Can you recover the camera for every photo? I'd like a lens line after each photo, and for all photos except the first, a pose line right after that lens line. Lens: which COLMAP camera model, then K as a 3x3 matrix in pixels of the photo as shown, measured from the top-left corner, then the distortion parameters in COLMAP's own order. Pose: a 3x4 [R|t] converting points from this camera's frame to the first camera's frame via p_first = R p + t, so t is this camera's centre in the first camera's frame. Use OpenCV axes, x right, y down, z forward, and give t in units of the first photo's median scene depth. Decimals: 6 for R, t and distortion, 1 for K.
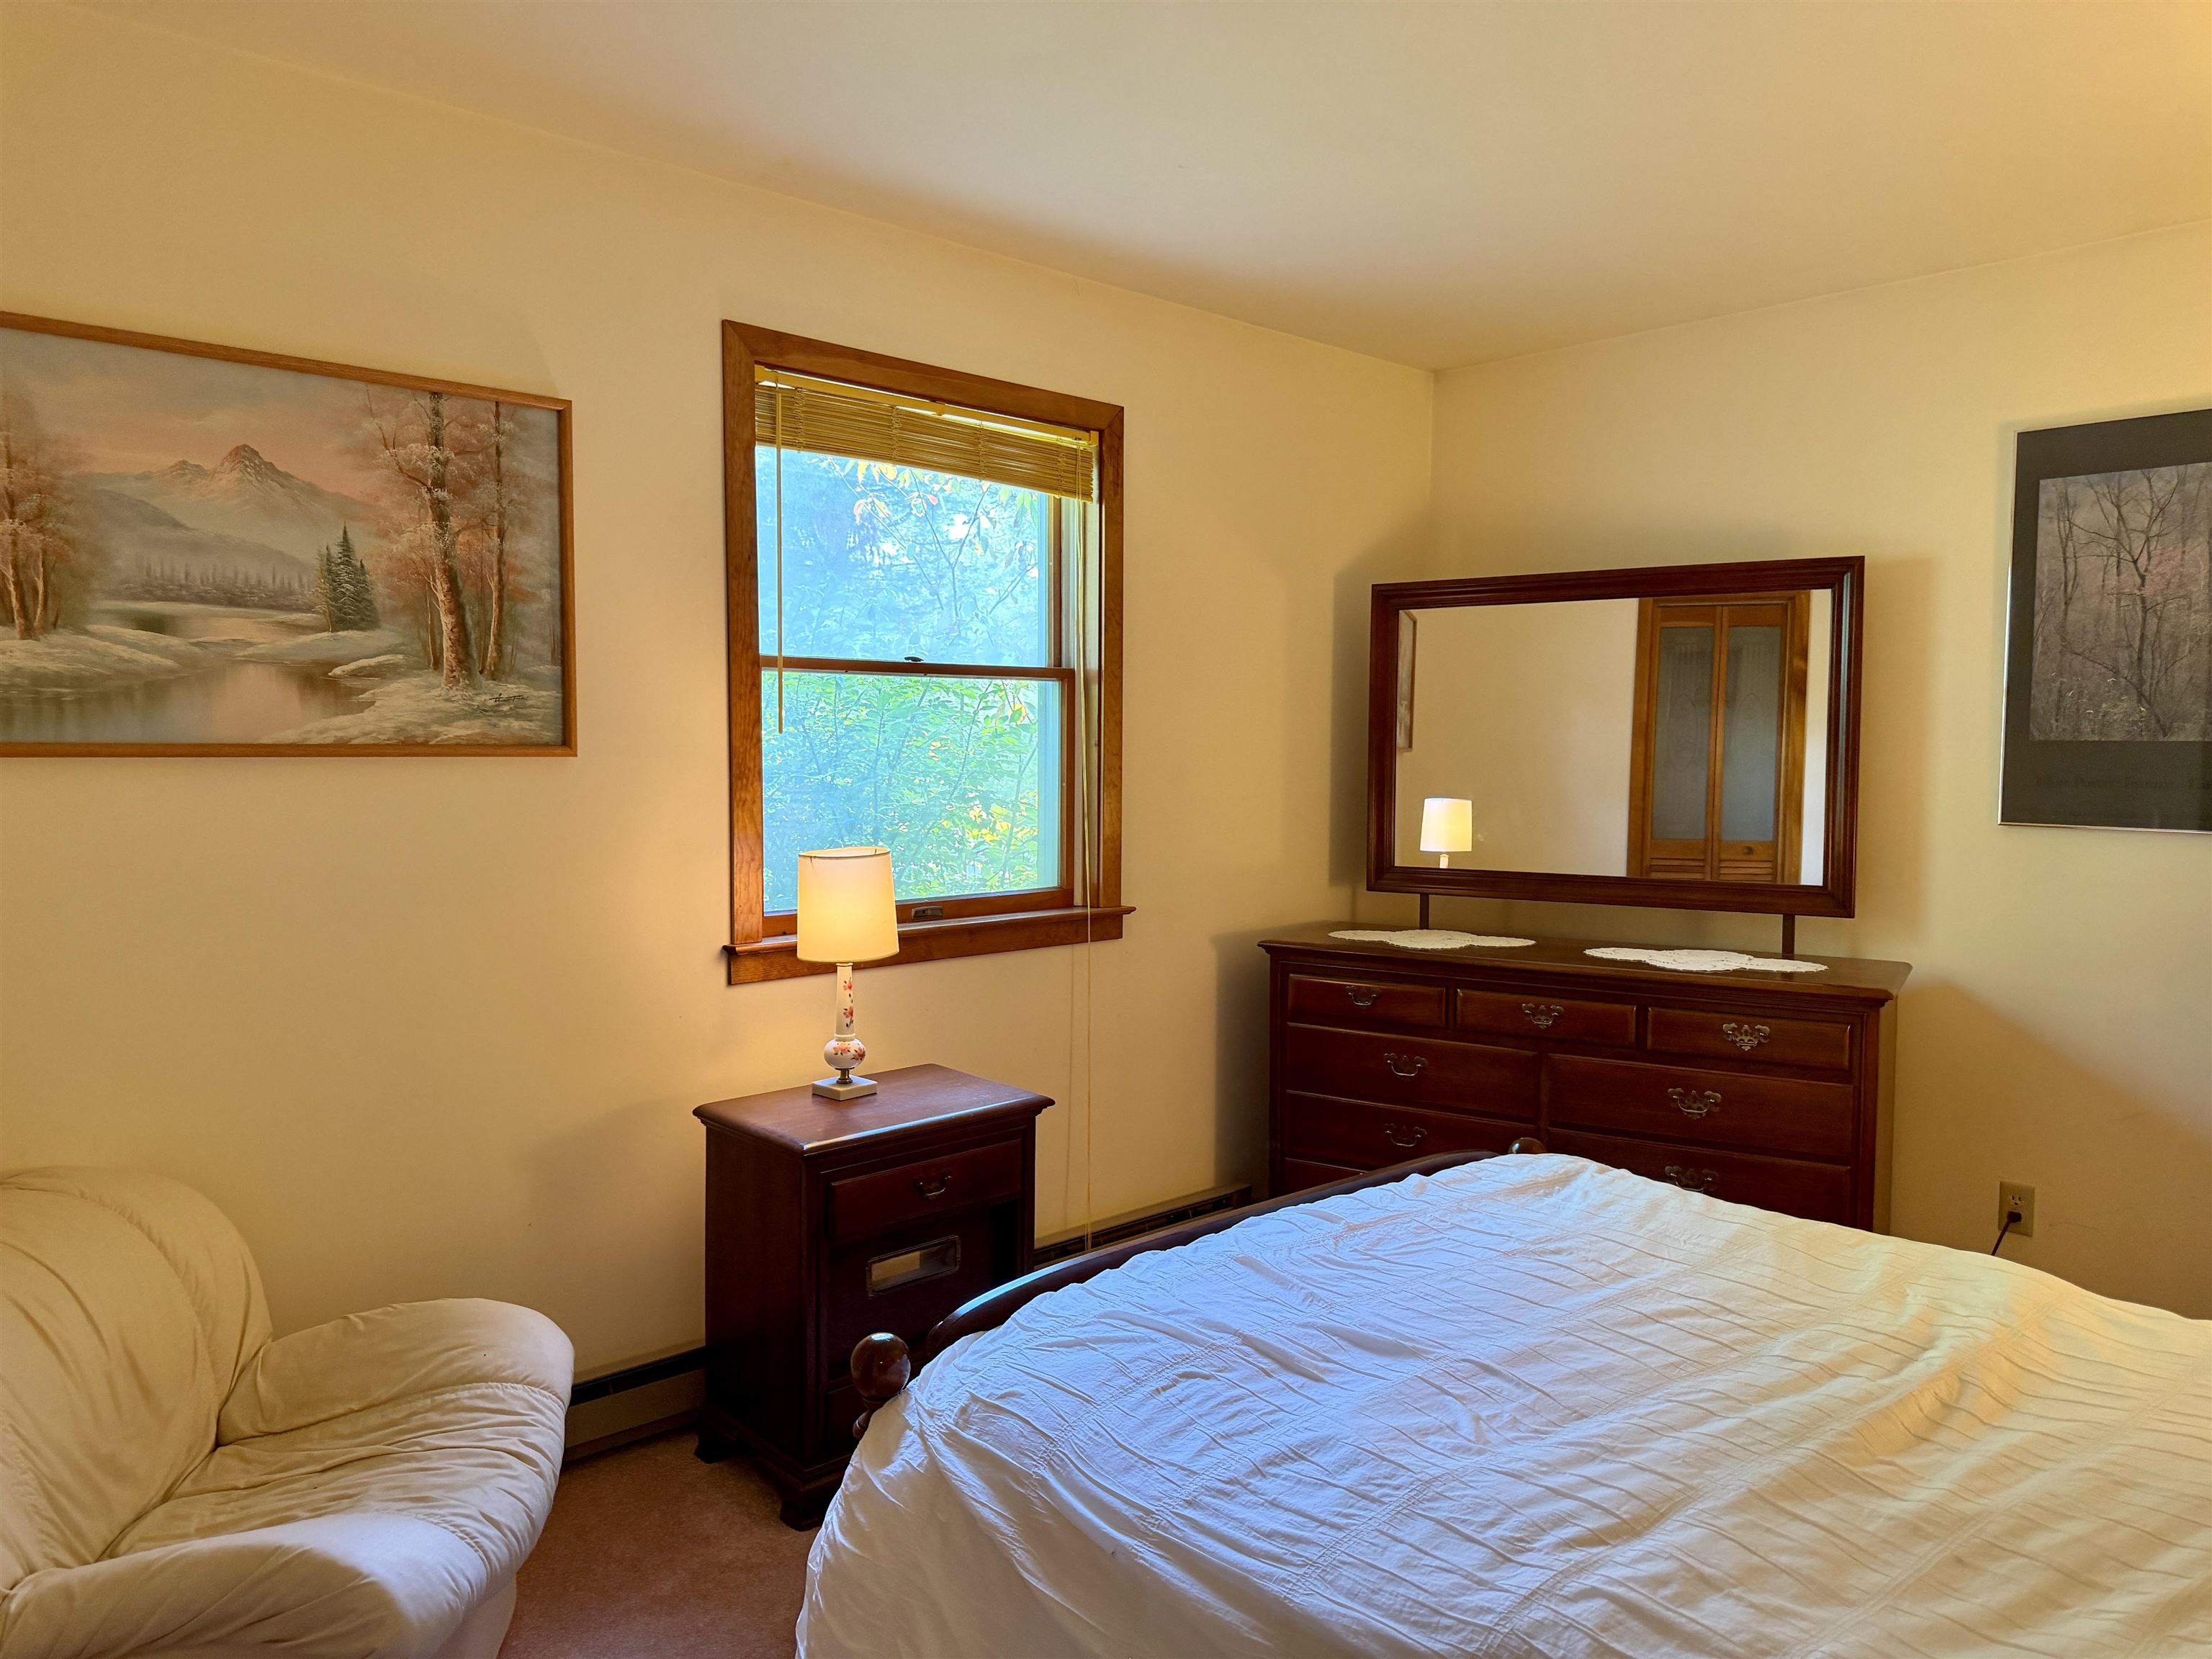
lens RADIAL K [[1521.0, 0, 1105.5], [0, 1521.0, 737.7], [0, 0, 1]] dist [0.185486, 0.000453]
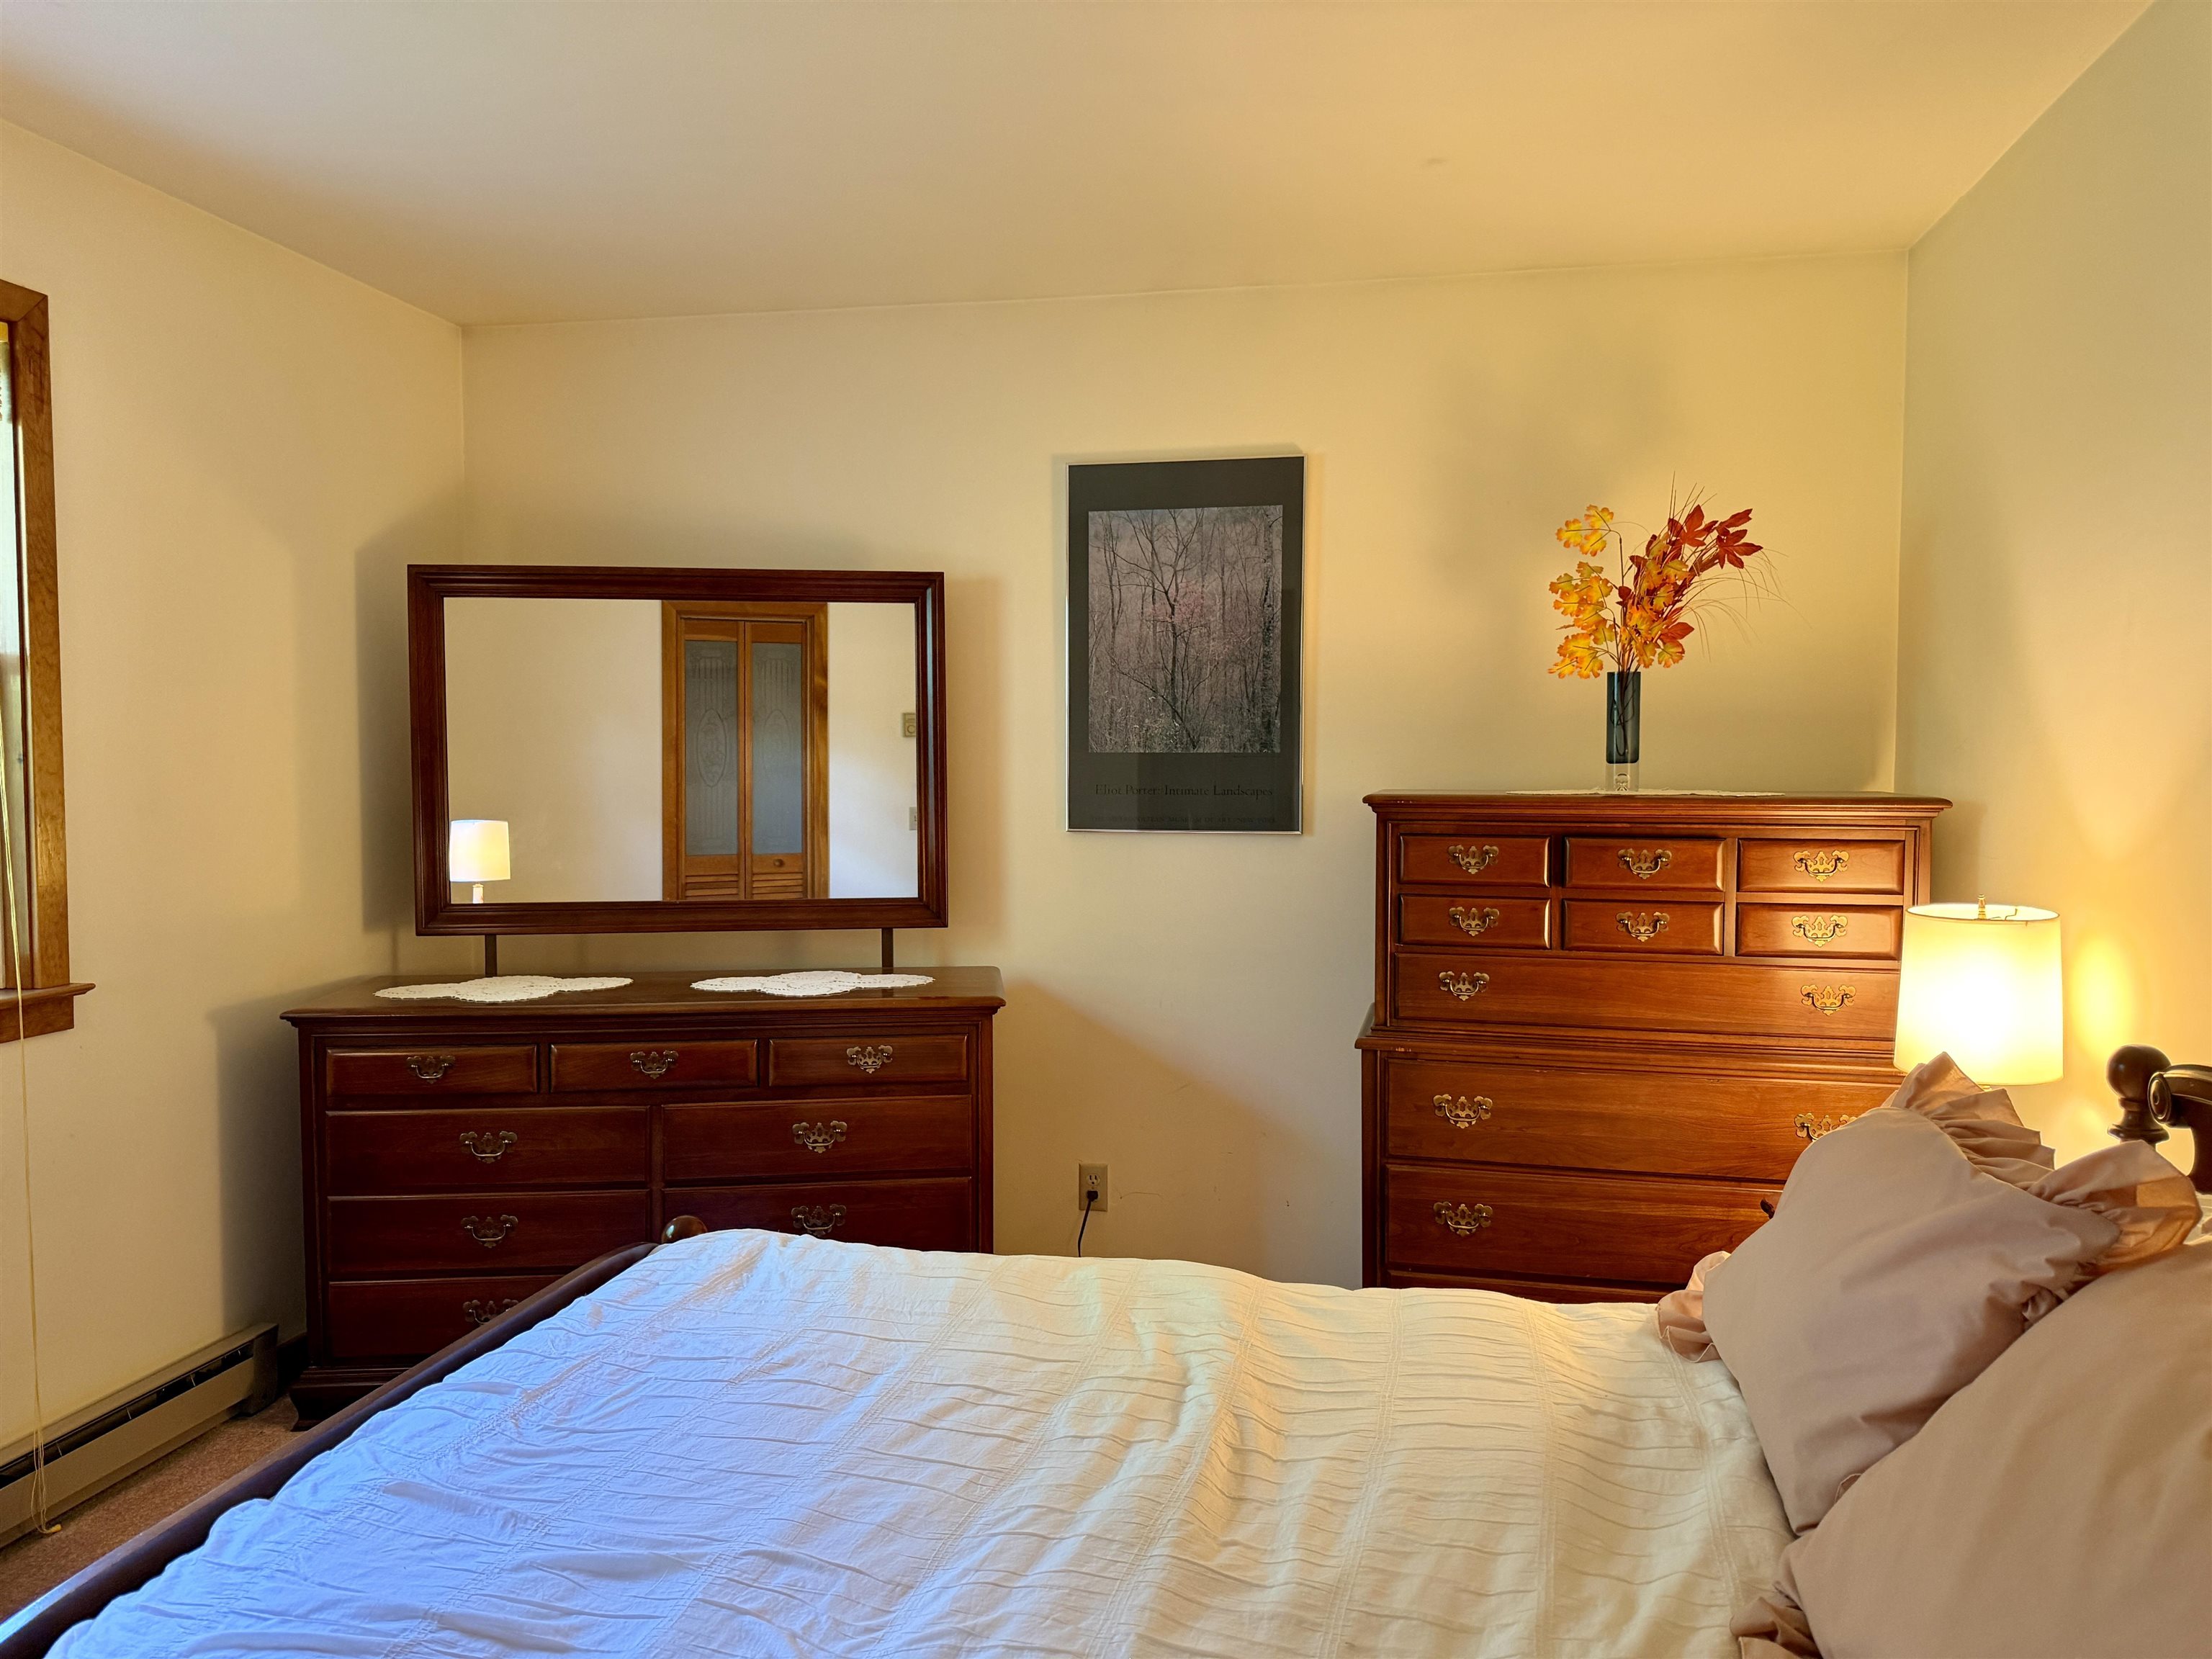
lens RADIAL K [[1545.5, 0, 1000.8], [0, 1545.5, 792.1], [0, 0, 1]] dist [0.136629, -0.148349]
pose [[0.830359, -0.016191, 0.556993, -0.055017], [0.002040, 0.999659, 0.026018, 0.001078], [-0.557225, -0.020468, 0.830109, 0.172662]]
